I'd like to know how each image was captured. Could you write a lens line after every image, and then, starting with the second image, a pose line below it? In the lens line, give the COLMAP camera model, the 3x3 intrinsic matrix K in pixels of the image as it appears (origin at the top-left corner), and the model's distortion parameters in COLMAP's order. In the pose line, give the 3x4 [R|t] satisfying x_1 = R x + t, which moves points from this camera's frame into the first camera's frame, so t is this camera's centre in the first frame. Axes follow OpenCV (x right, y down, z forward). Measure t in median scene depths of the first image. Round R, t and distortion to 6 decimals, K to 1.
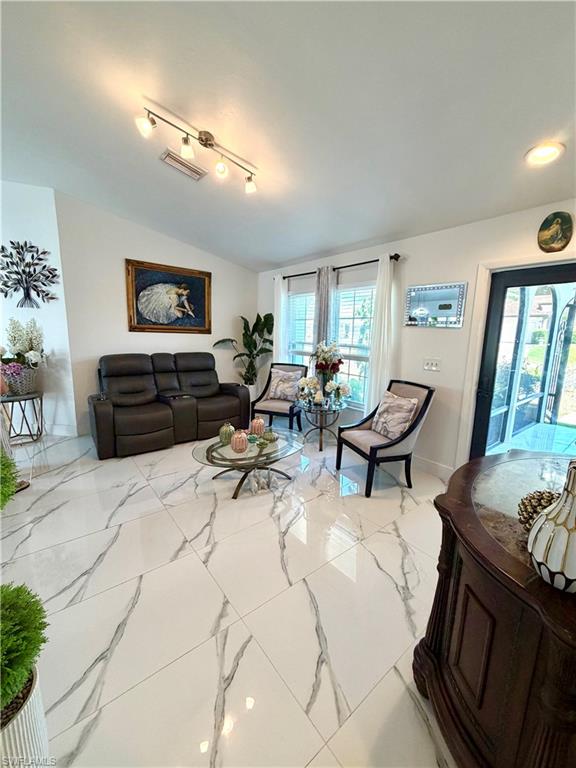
lens RADIAL K [[306.8, 0, 286.5], [0, 306.8, 381.6], [0, 0, 1]] dist [-0.000183, 0.000013]
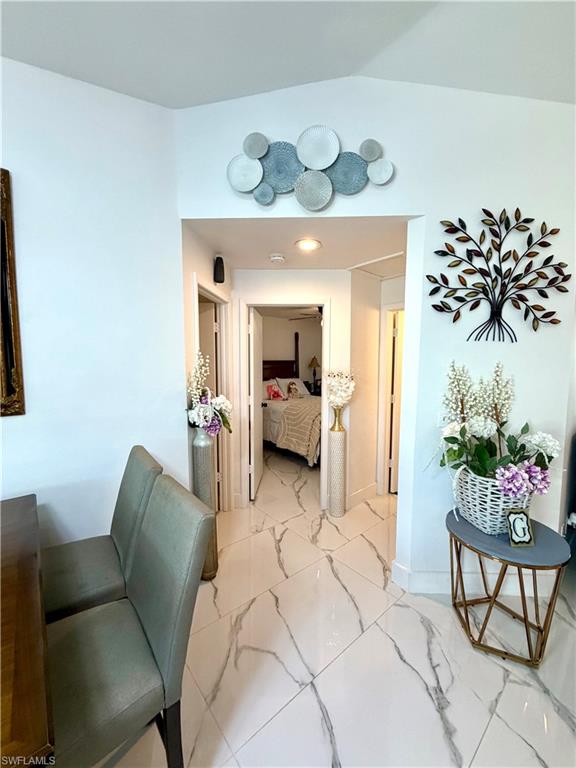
lens RADIAL K [[306.8, 0, 286.8], [0, 306.8, 379.5], [0, 0, 1]] dist [-0.000183, 0.000013]
pose [[0.999182, -0.020036, 0.035135, -1.204798], [0.023483, 0.994650, -0.100596, -0.139629], [-0.032931, 0.101339, 0.994307, 0.531518]]
